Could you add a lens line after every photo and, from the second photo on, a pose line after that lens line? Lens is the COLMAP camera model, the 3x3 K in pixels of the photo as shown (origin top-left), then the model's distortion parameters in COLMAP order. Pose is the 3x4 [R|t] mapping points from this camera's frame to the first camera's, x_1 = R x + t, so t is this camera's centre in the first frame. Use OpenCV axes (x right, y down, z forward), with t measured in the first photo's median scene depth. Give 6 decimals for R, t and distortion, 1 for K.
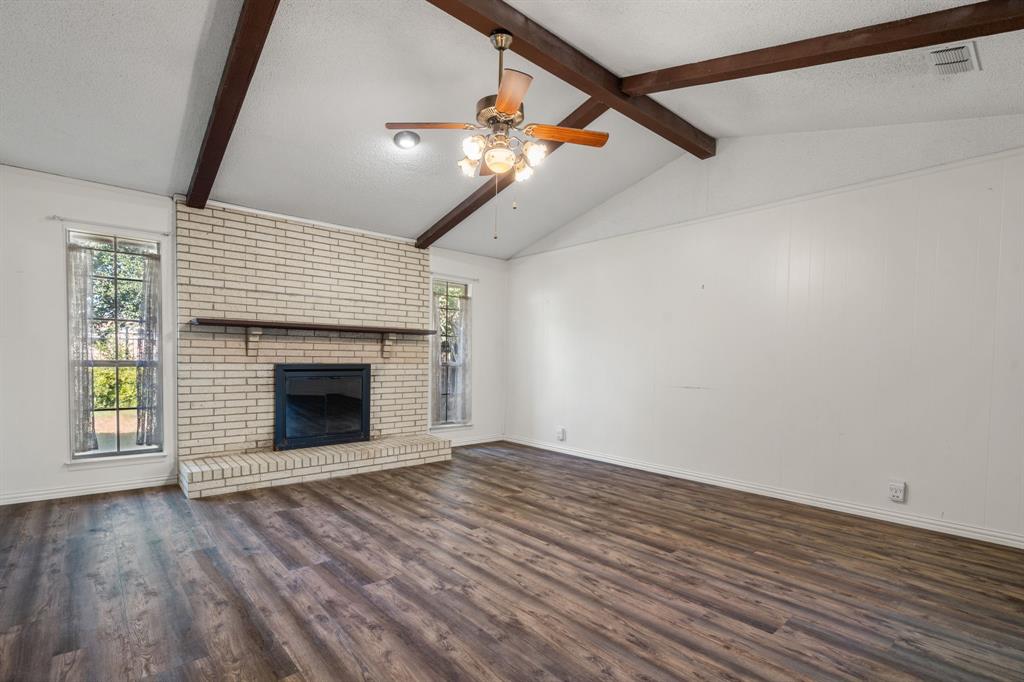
lens RADIAL K [[484.8, 0, 513.7], [0, 484.8, 375.3], [0, 0, 1]] dist [-0.002182, 0.000444]
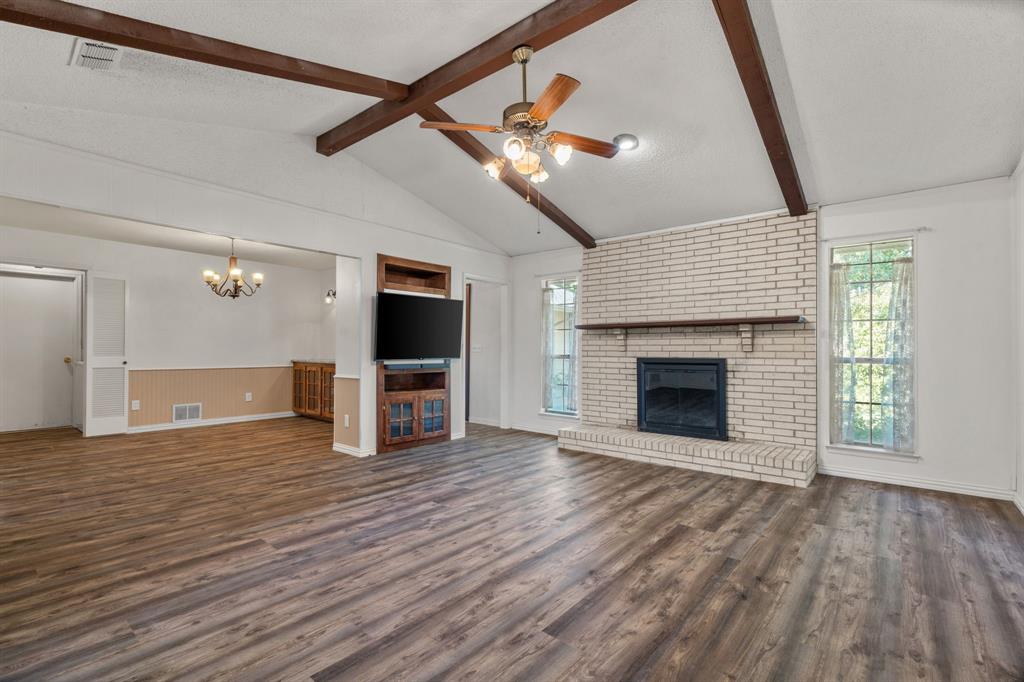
lens RADIAL K [[463.4, 0, 511.2], [0, 463.4, 348.9], [0, 0, 1]] dist [0.000994, 0.000427]
pose [[0.151341, -0.016697, -0.988341, 0.704936], [-0.035615, 0.999116, -0.022332, -0.010053], [0.987840, 0.038580, 0.150613, 0.612260]]
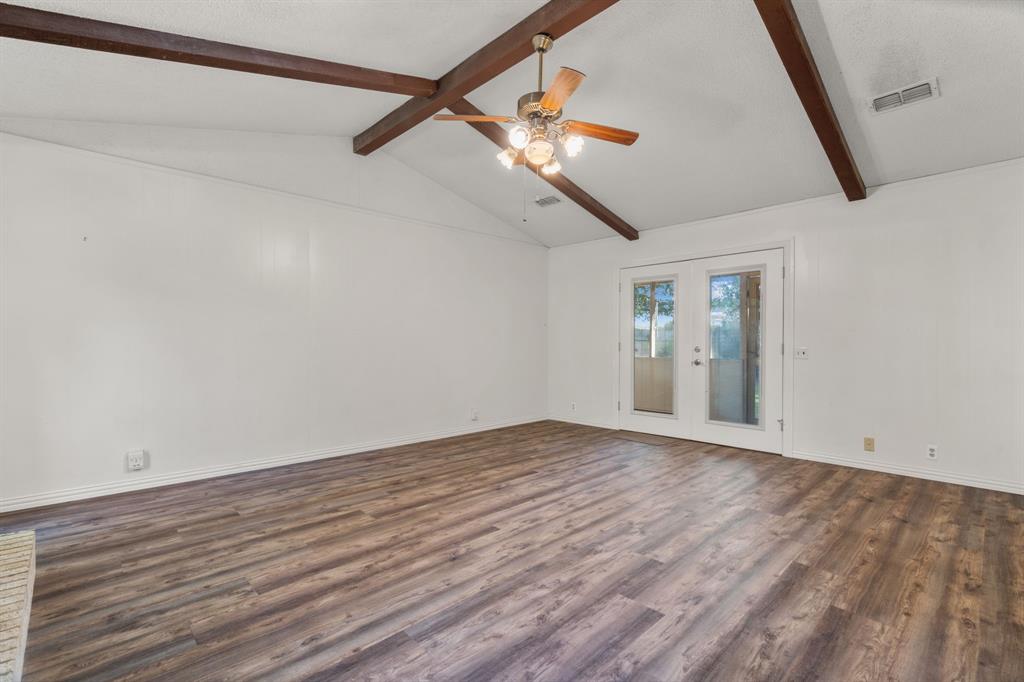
lens RADIAL K [[463.6, 0, 515.5], [0, 463.6, 345.9], [0, 0, 1]] dist [0.002927, 0.000683]
pose [[-0.048851, -0.021534, 0.998574, -0.771570], [0.029321, 0.999306, 0.022985, -0.034832], [-0.998376, 0.030402, -0.048186, 0.819049]]
